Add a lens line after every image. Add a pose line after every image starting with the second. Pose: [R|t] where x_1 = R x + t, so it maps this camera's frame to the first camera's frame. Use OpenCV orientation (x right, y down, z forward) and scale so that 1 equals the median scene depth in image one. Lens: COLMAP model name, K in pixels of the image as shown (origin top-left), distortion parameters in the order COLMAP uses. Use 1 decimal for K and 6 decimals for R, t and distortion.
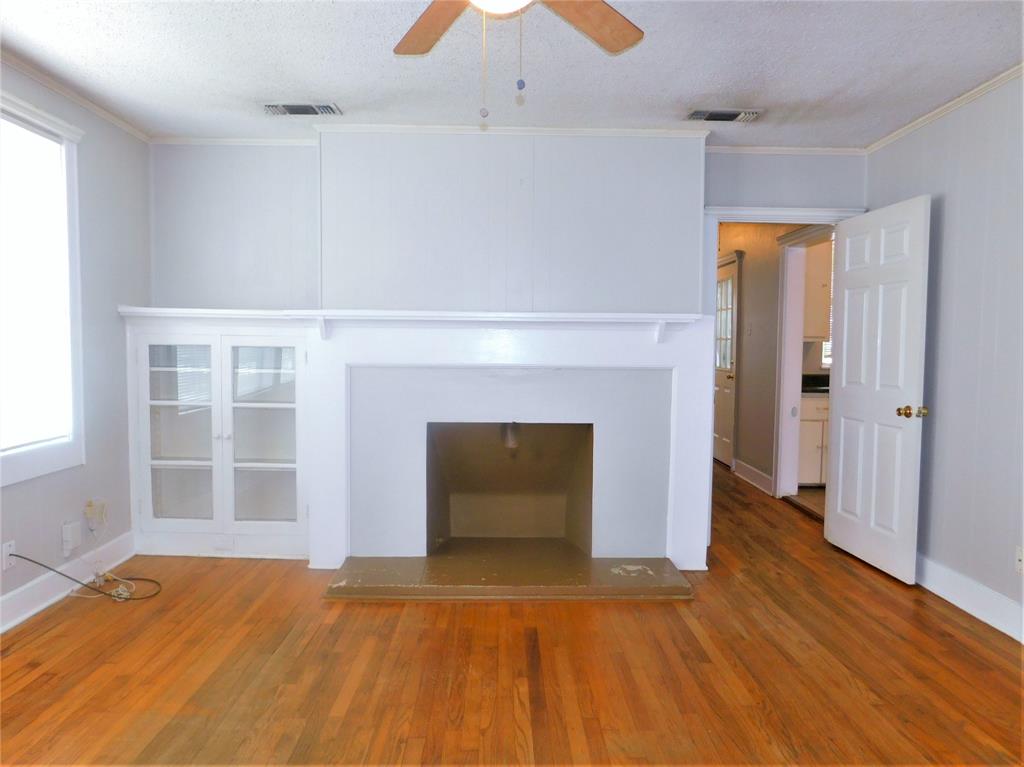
lens RADIAL K [[696.3, 0, 506.8], [0, 696.3, 386.3], [0, 0, 1]] dist [-0.062131, 0.045459]
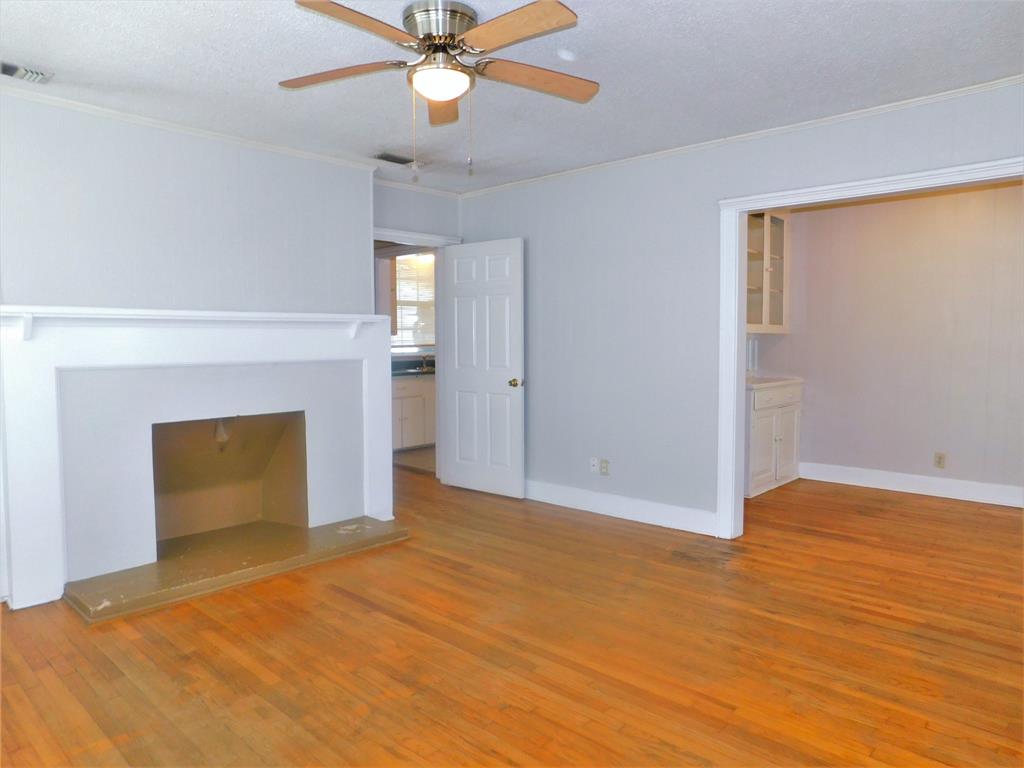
lens RADIAL K [[696.3, 0, 506.8], [0, 696.3, 386.8], [0, 0, 1]] dist [-0.062131, 0.045459]
pose [[0.687440, -0.062543, 0.723543, -0.505666], [0.052058, 0.997966, 0.036804, -0.010222], [-0.724373, 0.012365, 0.689298, -0.023225]]
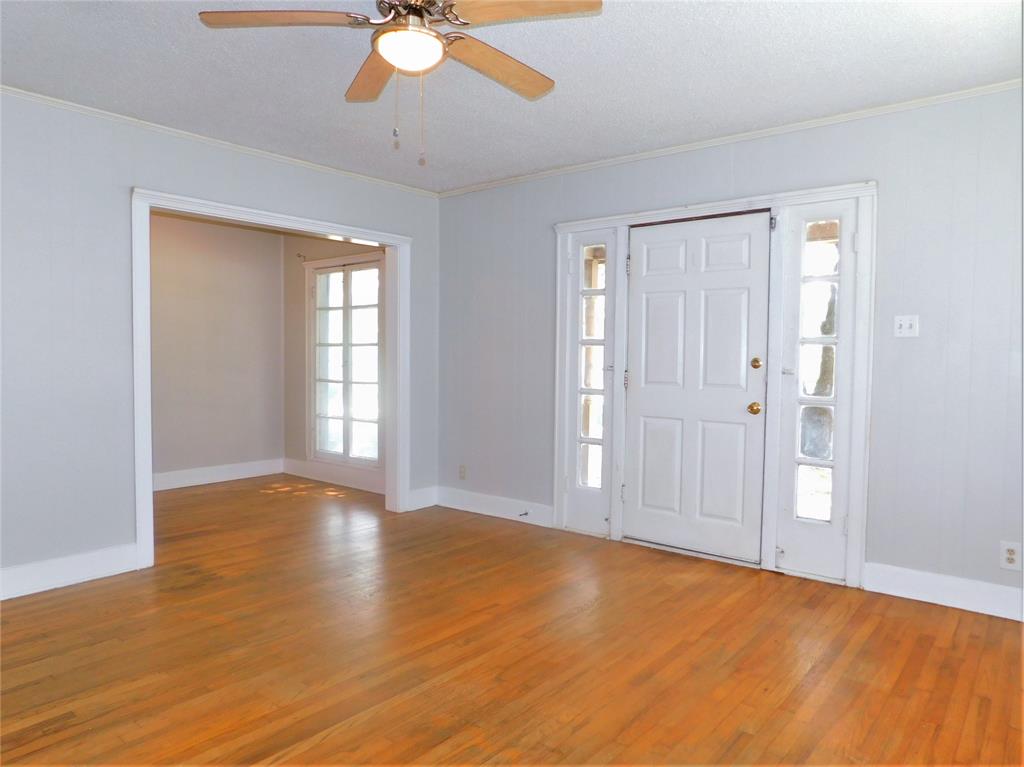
lens RADIAL K [[696.3, 0, 506.8], [0, 696.3, 386.3], [0, 0, 1]] dist [-0.062131, 0.045459]
pose [[-0.777782, -0.044864, 0.626931, -0.500533], [0.018668, 0.995360, 0.094389, -0.060018], [-0.628257, 0.085118, -0.773336, 0.997077]]
